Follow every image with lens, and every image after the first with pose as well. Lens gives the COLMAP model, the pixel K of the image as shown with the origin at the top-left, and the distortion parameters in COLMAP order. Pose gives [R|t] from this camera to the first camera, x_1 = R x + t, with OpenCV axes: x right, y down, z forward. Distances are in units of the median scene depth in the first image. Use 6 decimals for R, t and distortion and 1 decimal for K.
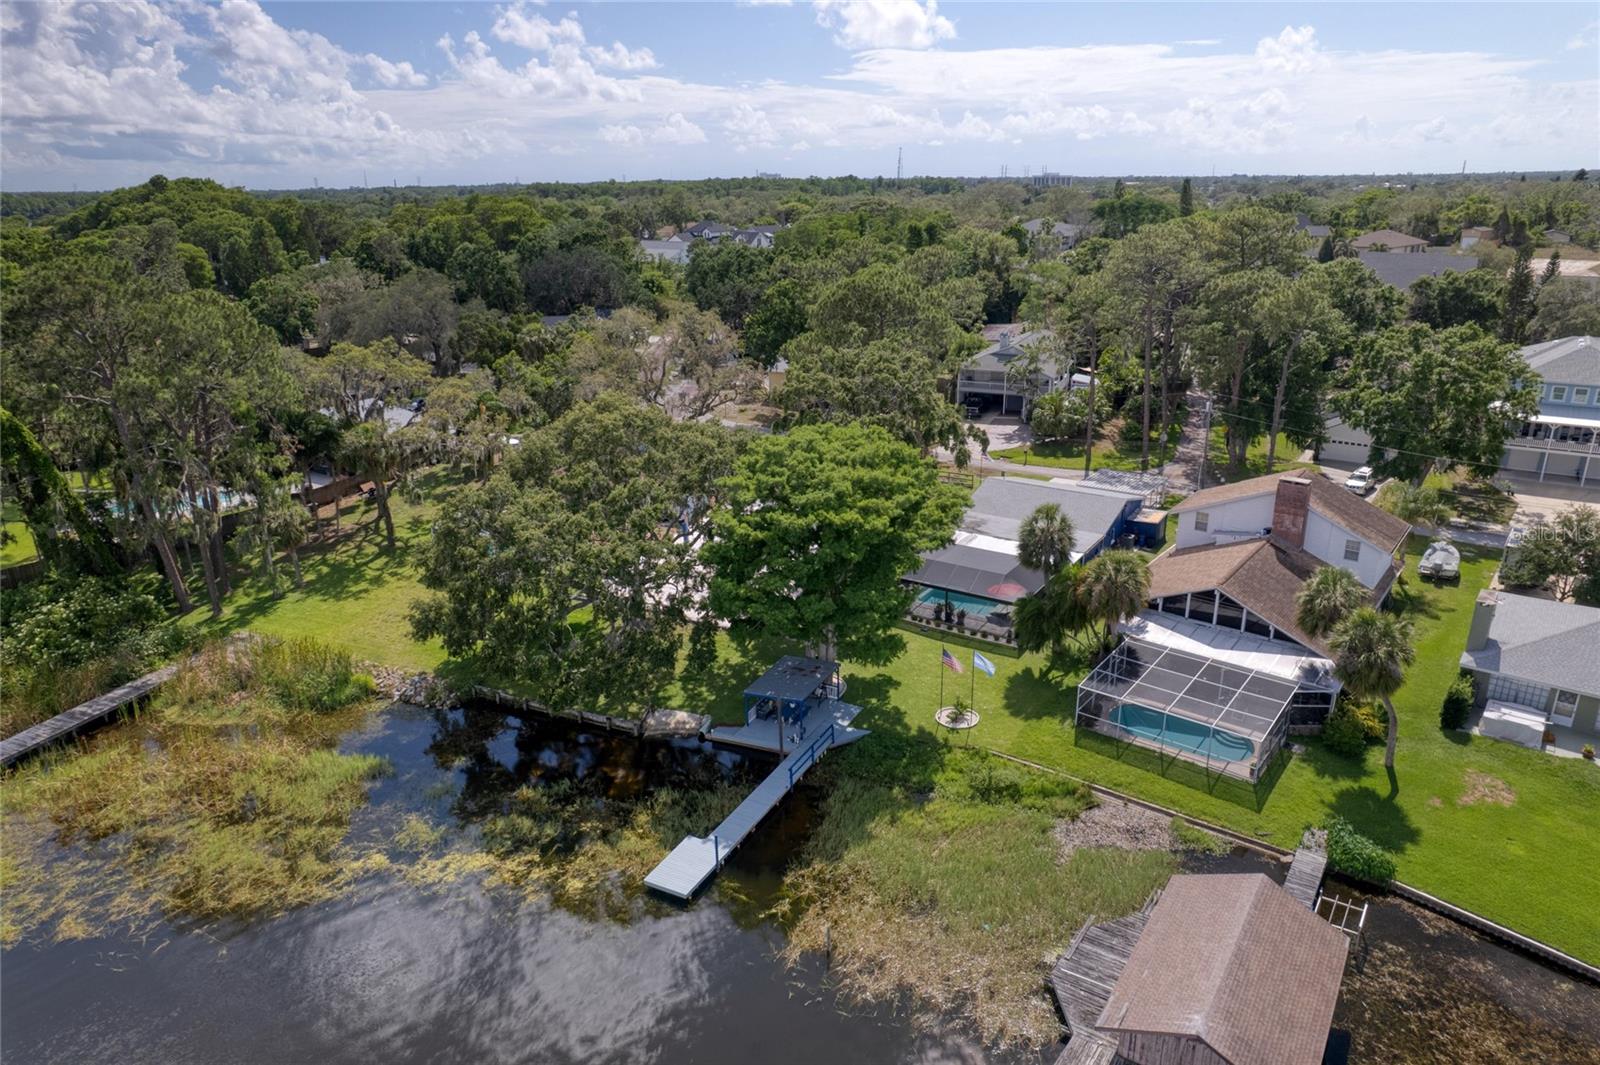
lens RADIAL K [[1019.3, 0, 800.0], [0, 1019.3, 532.5], [0, 0, 1]] dist [-0.083887, 0.054573]
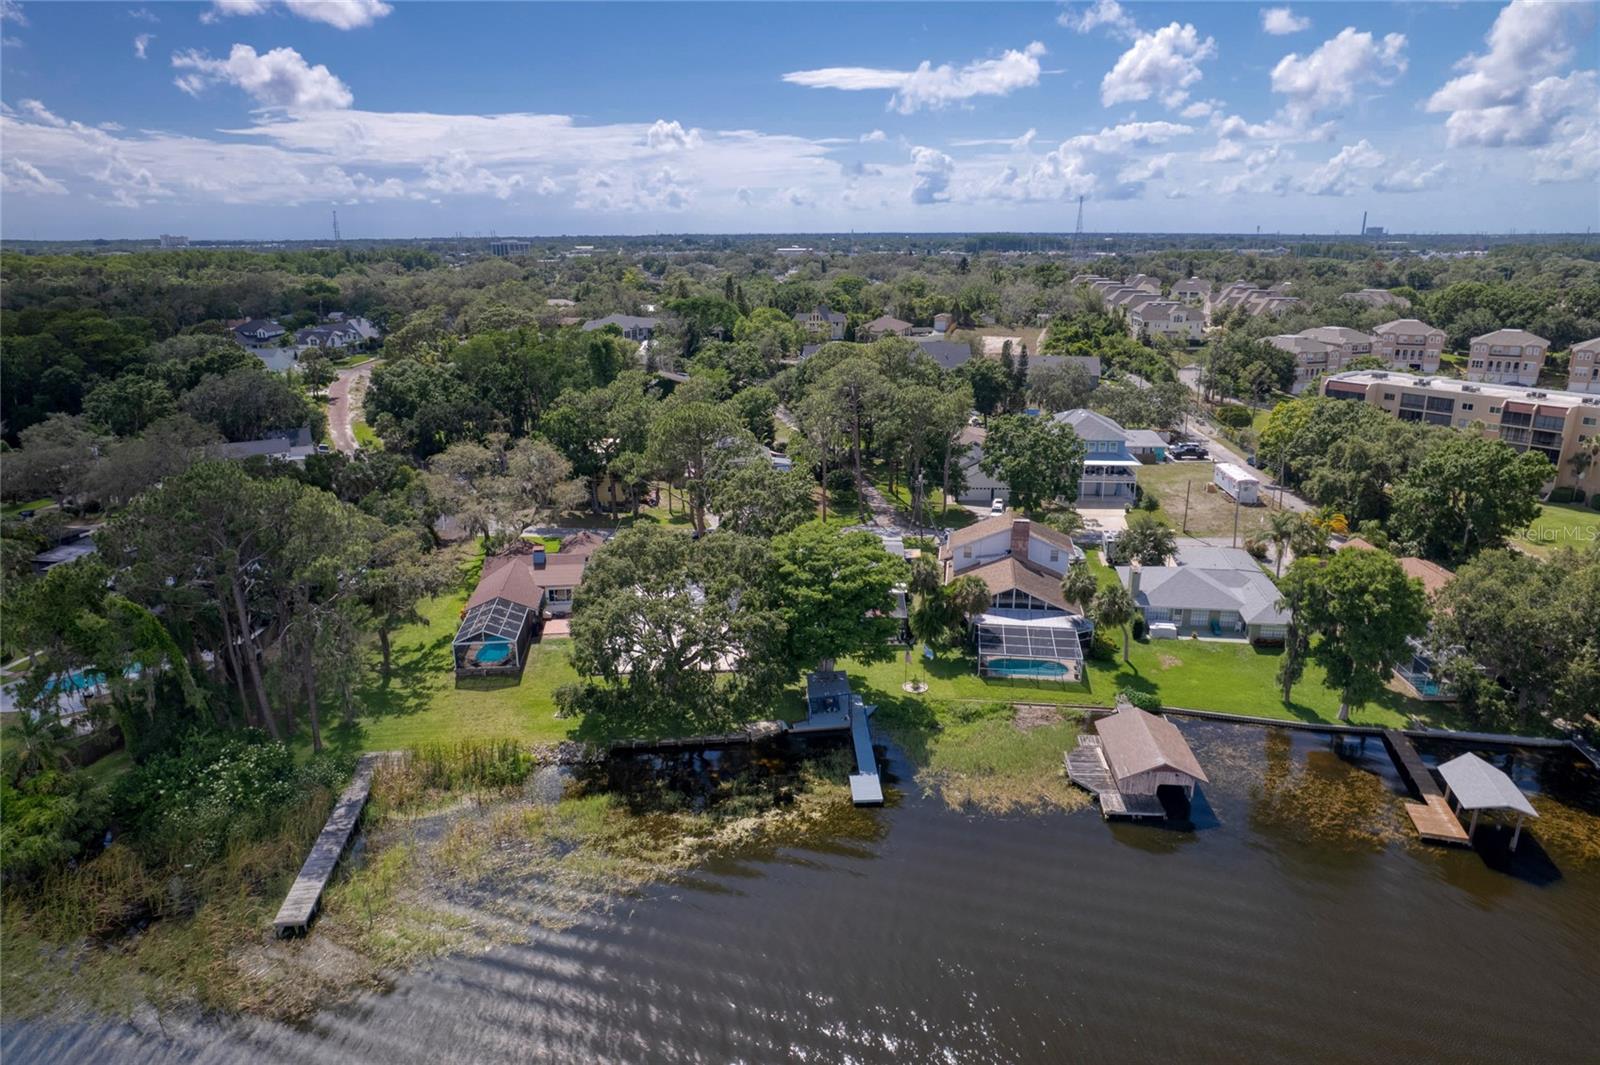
lens RADIAL K [[1019.3, 0, 800.0], [0, 1019.3, 532.5], [0, 0, 1]] dist [-0.083887, 0.054573]
pose [[0.863261, -0.129229, 0.487935, -0.860060], [0.155589, 0.987727, -0.013672, -0.083966], [-0.480180, 0.087720, 0.872773, -0.432588]]
